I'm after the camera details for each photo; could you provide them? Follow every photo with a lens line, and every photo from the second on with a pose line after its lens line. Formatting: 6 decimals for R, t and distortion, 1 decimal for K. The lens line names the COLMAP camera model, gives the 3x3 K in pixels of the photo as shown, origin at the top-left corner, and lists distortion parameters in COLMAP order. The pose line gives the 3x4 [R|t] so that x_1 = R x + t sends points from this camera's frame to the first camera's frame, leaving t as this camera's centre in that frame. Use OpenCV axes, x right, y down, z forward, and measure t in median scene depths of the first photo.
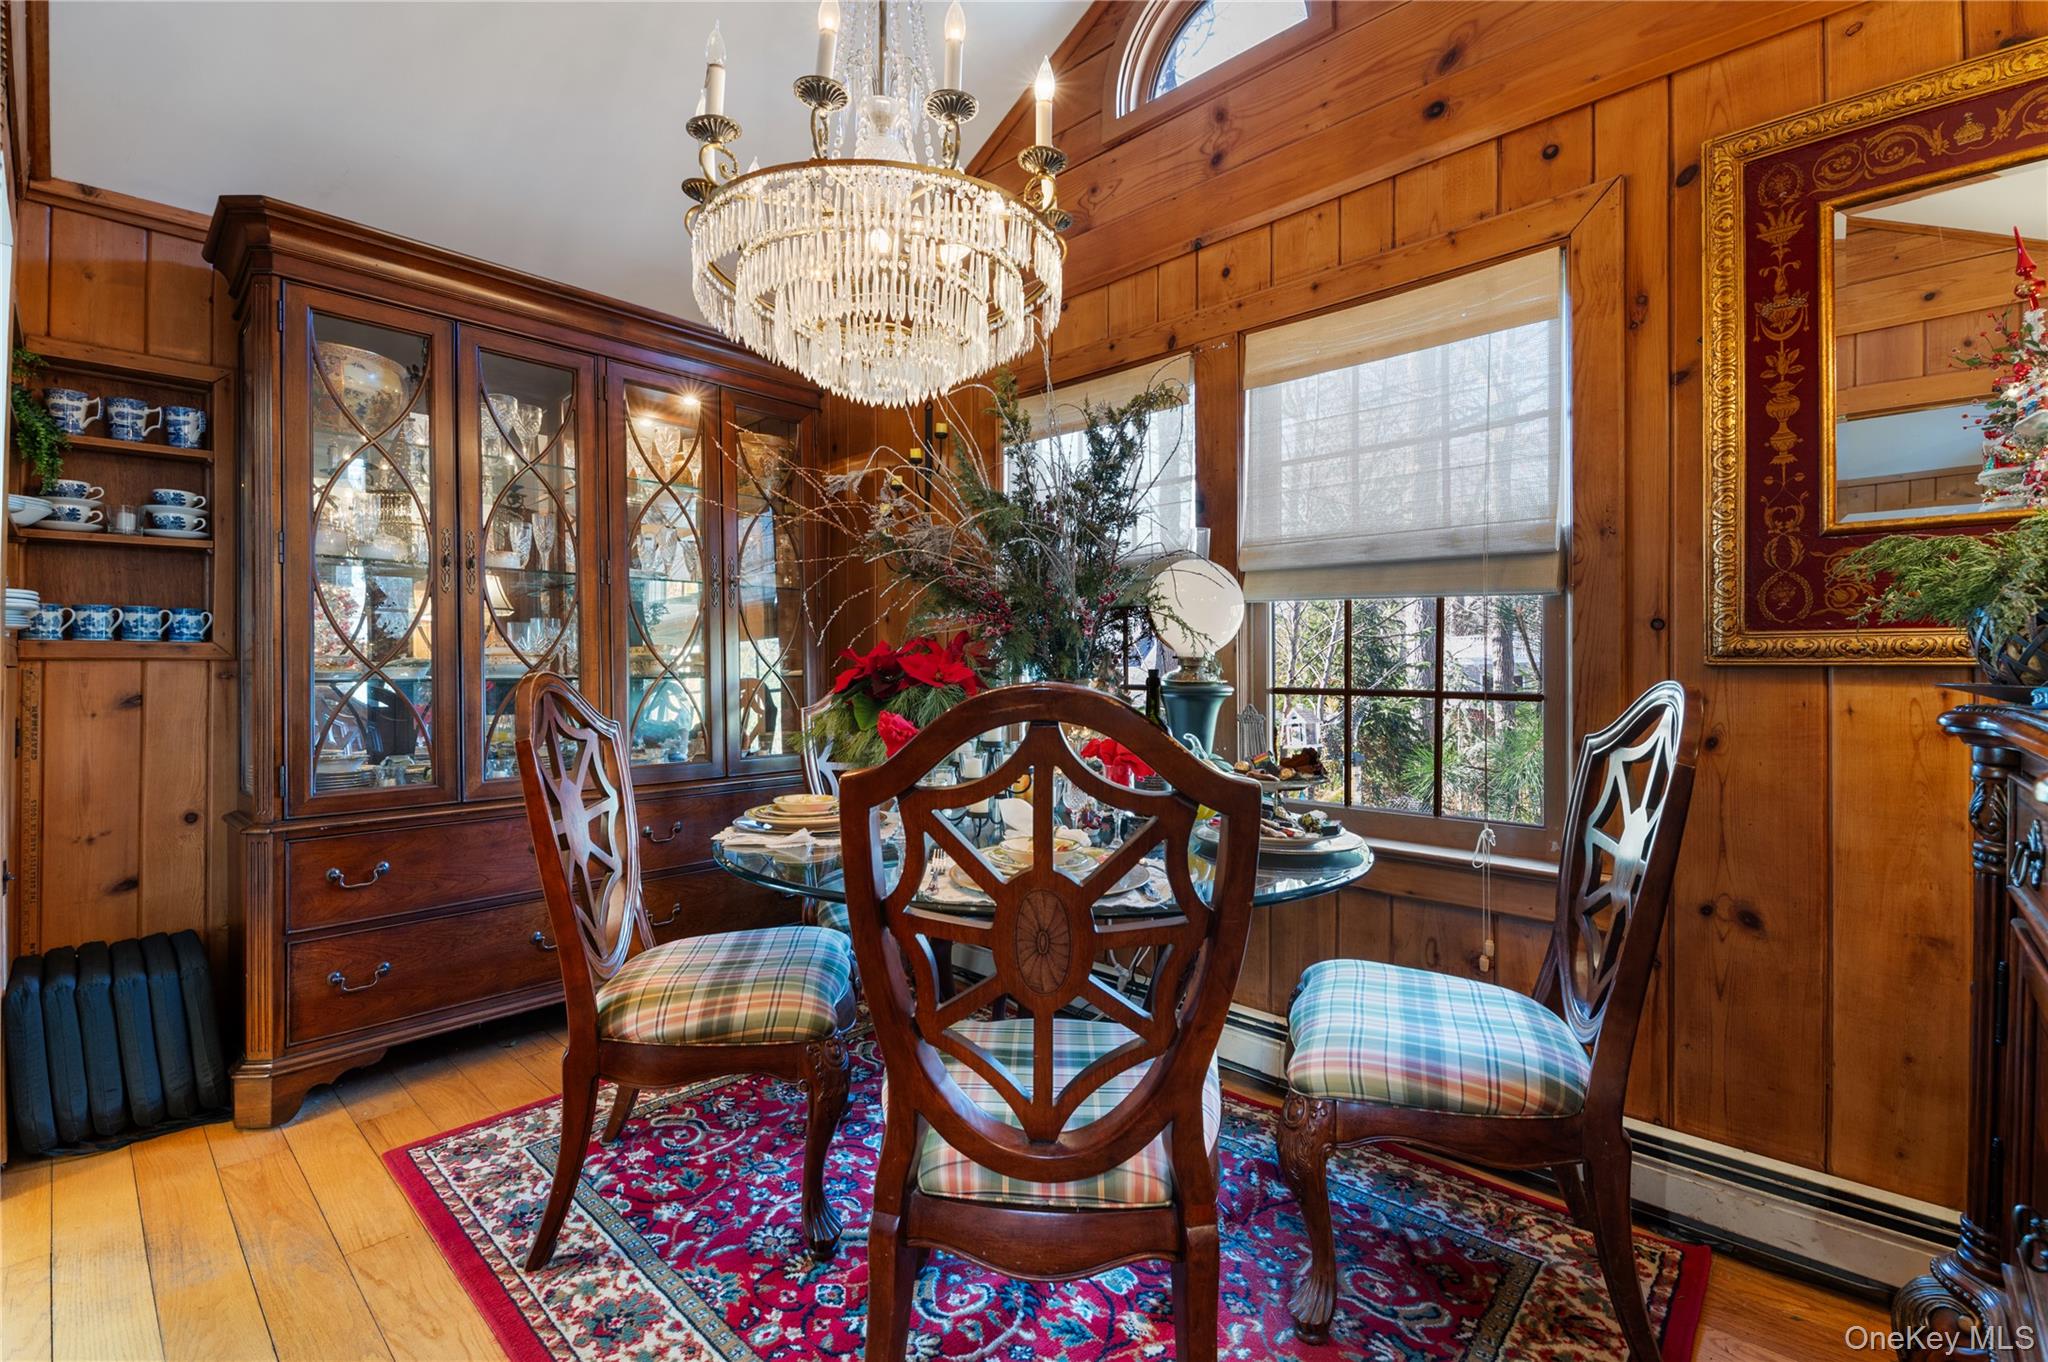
lens RADIAL K [[878.5, 0, 969.4], [0, 878.5, 660.9], [0, 0, 1]] dist [0.015859, -0.011074]
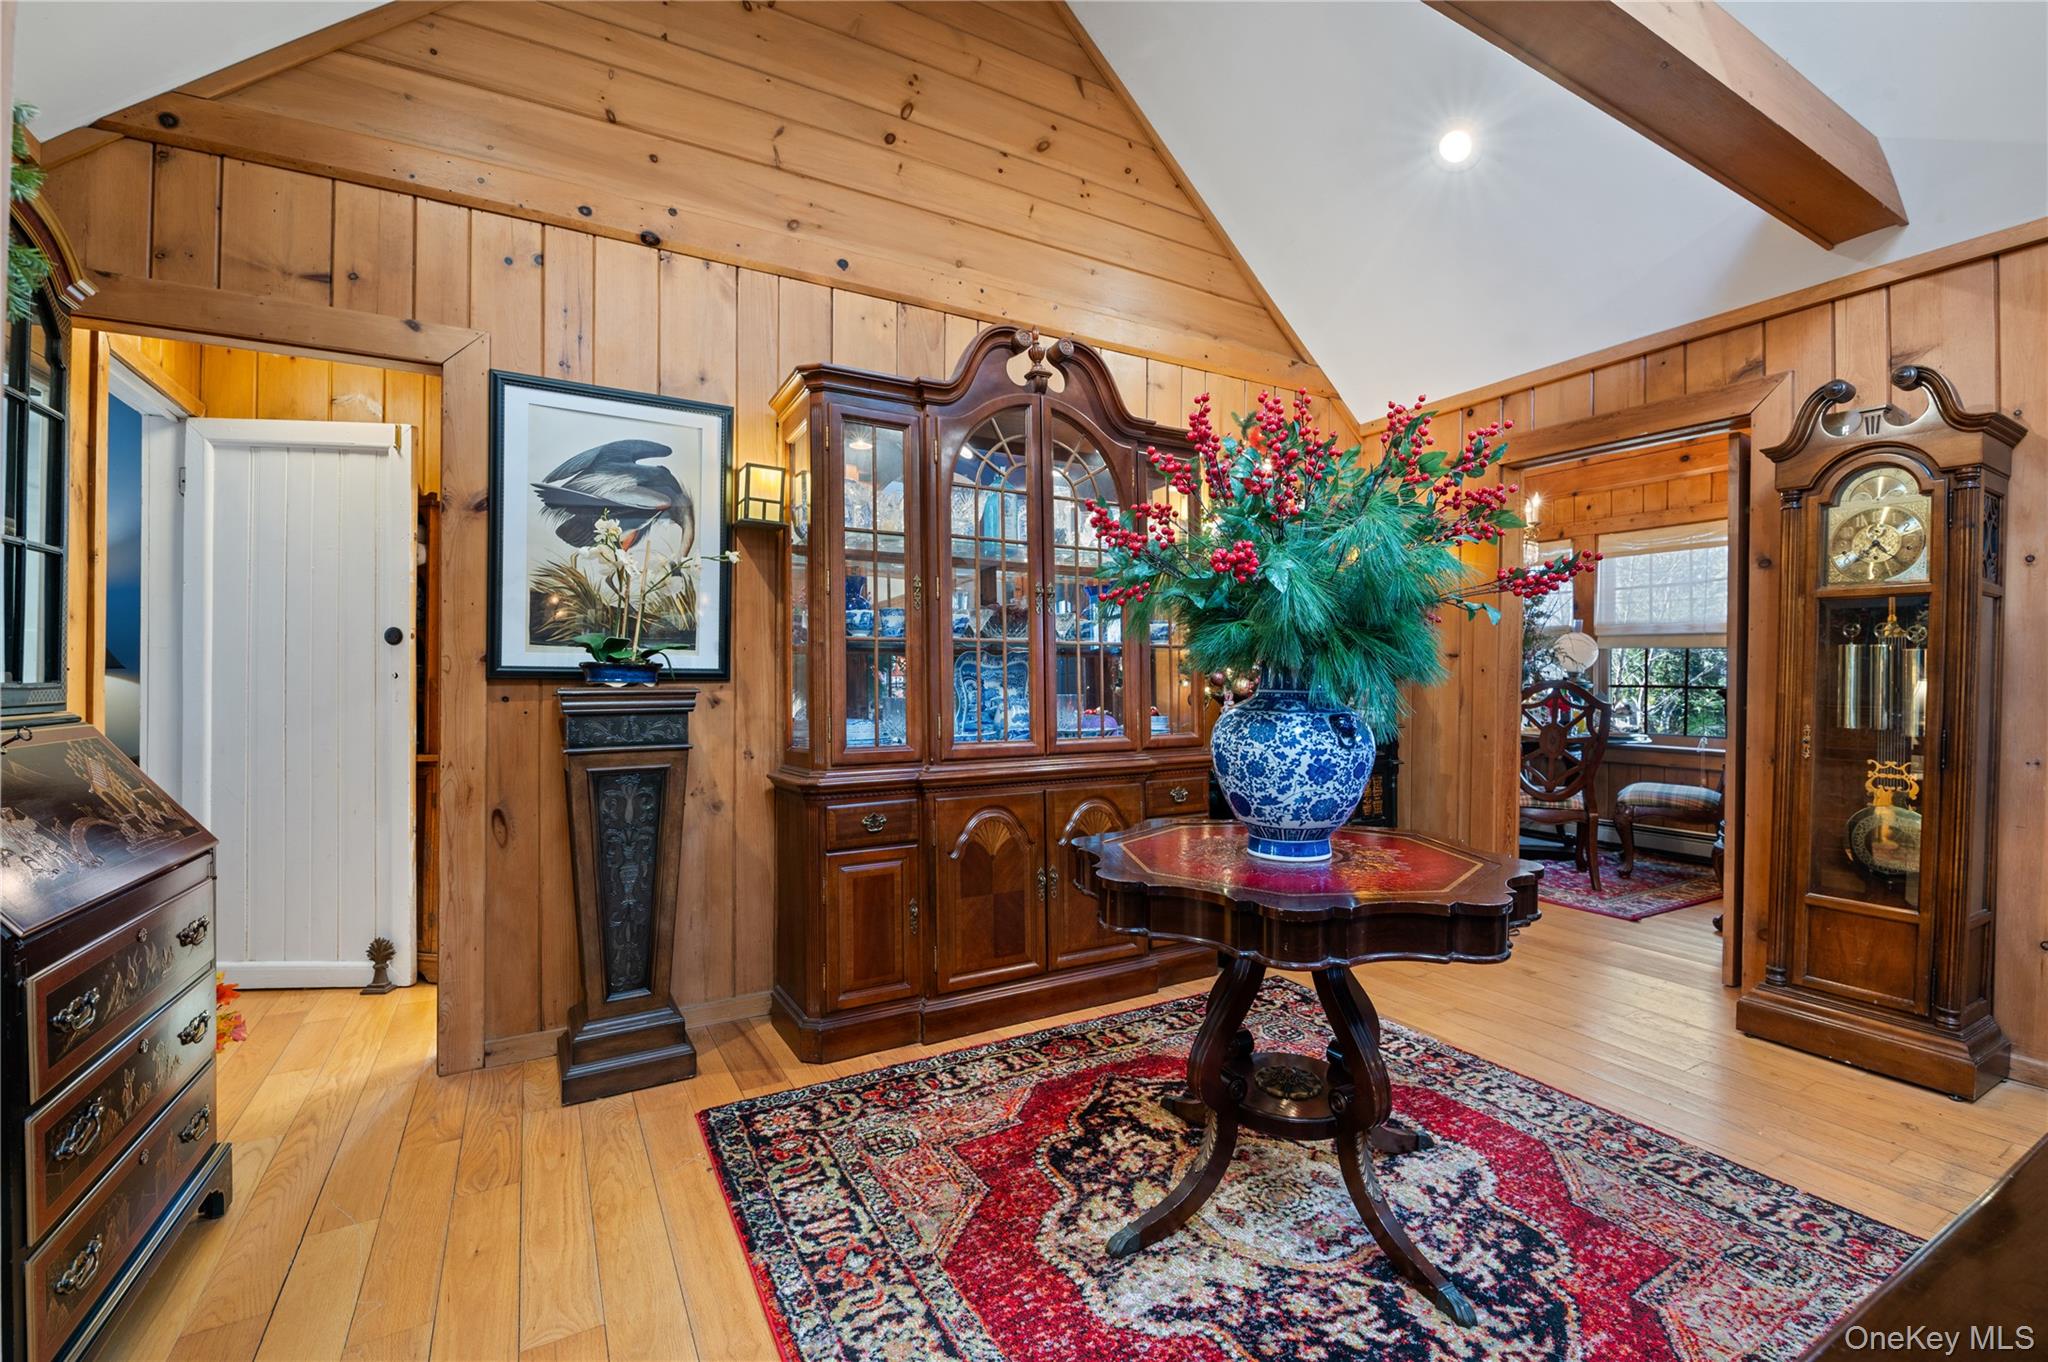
lens RADIAL K [[878.5, 0, 1011.1], [0, 878.5, 680.6], [0, 0, 1]] dist [0.015859, -0.011074]
pose [[0.968039, -0.000830, -0.250799, -0.723693], [0.004056, 0.999916, 0.012348, -0.020088], [0.250767, -0.012970, 0.967960, -1.982260]]
